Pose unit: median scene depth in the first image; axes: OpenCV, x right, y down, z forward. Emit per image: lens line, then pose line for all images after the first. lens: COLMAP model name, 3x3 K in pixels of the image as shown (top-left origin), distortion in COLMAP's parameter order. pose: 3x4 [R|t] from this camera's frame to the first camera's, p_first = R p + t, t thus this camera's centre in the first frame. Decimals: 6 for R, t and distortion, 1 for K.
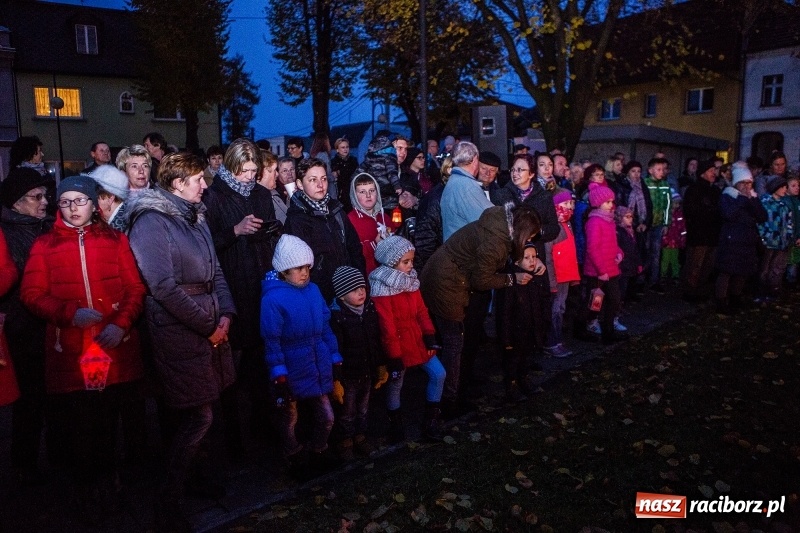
lens RADIAL K [[637.7, 0, 400.0], [0, 637.7, 266.5], [0, 0, 1]] dist [-0.104781, 0.112964]
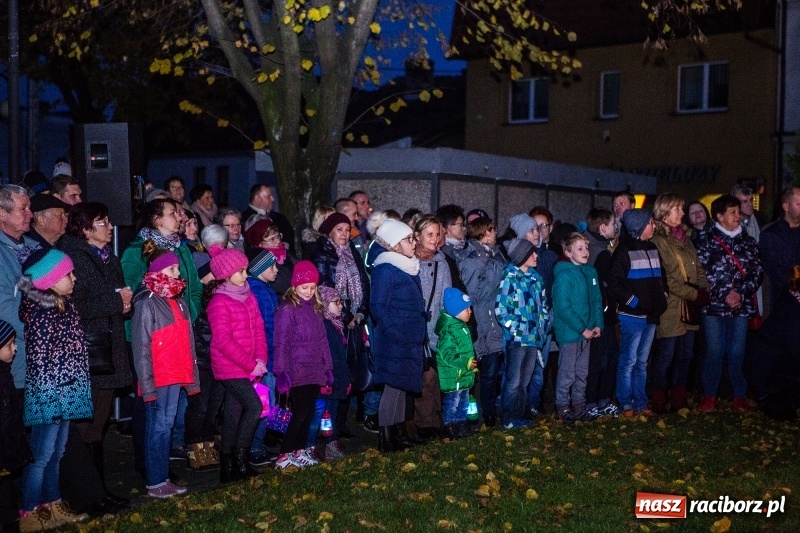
lens RADIAL K [[1524.6, 0, 400.0], [0, 1524.6, 266.5], [0, 0, 1]] dist [-0.026462, 1.916057]
pose [[0.982227, 0.011642, 0.187334, 0.091211], [0.011772, 0.992288, -0.123390, 0.045904], [-0.187326, 0.123403, 0.974516, -0.303762]]
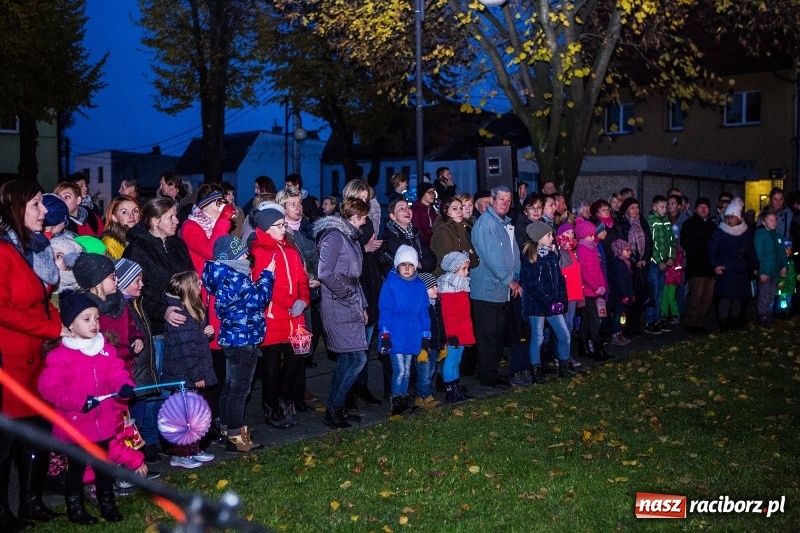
lens RADIAL K [[1033.2, 0, 399.9], [0, 1033.2, 262.4], [0, 0, 1]] dist [-0.020095, 0.095573]
pose [[0.994838, -0.004697, 0.101367, -0.110587], [0.014493, 0.995264, -0.096124, 0.059070], [-0.100436, 0.097097, 0.990194, -0.388373]]
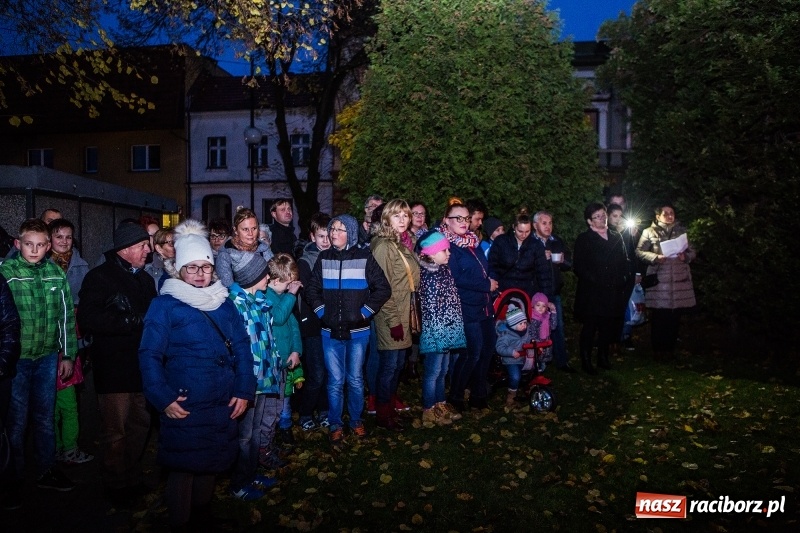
lens RADIAL K [[653.3, 0, 400.0], [0, 653.3, 266.5], [0, 0, 1]] dist [-0.061043, 0.061602]
pose [[0.695106, -0.030872, 0.718244, 0.164673], [0.102995, 0.993048, -0.056993, -0.050249], [-0.711491, 0.113592, 0.693454, 0.296657]]
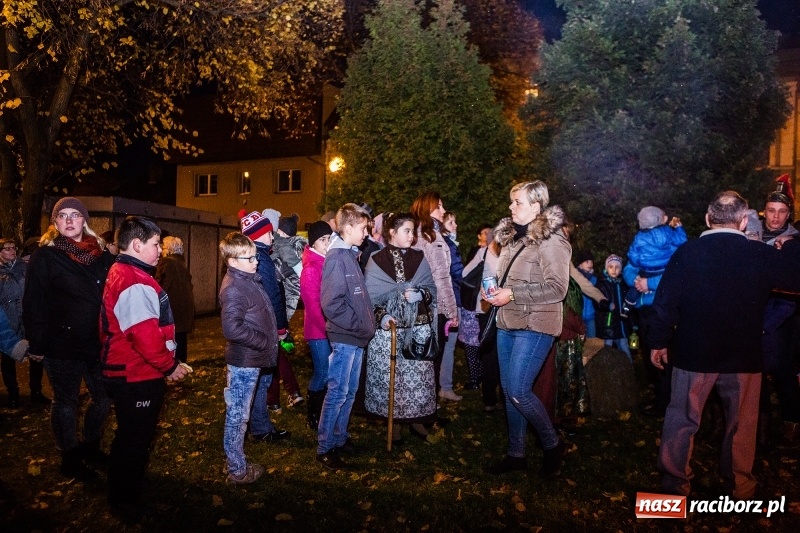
lens RADIAL K [[653.3, 0, 400.0], [0, 653.3, 266.5], [0, 0, 1]] dist [-0.061043, 0.061602]
pose [[0.857607, 0.003156, 0.514295, 0.252250], [0.058781, 0.992827, -0.104113, -0.002007], [-0.510935, 0.119518, 0.851270, -0.008770]]
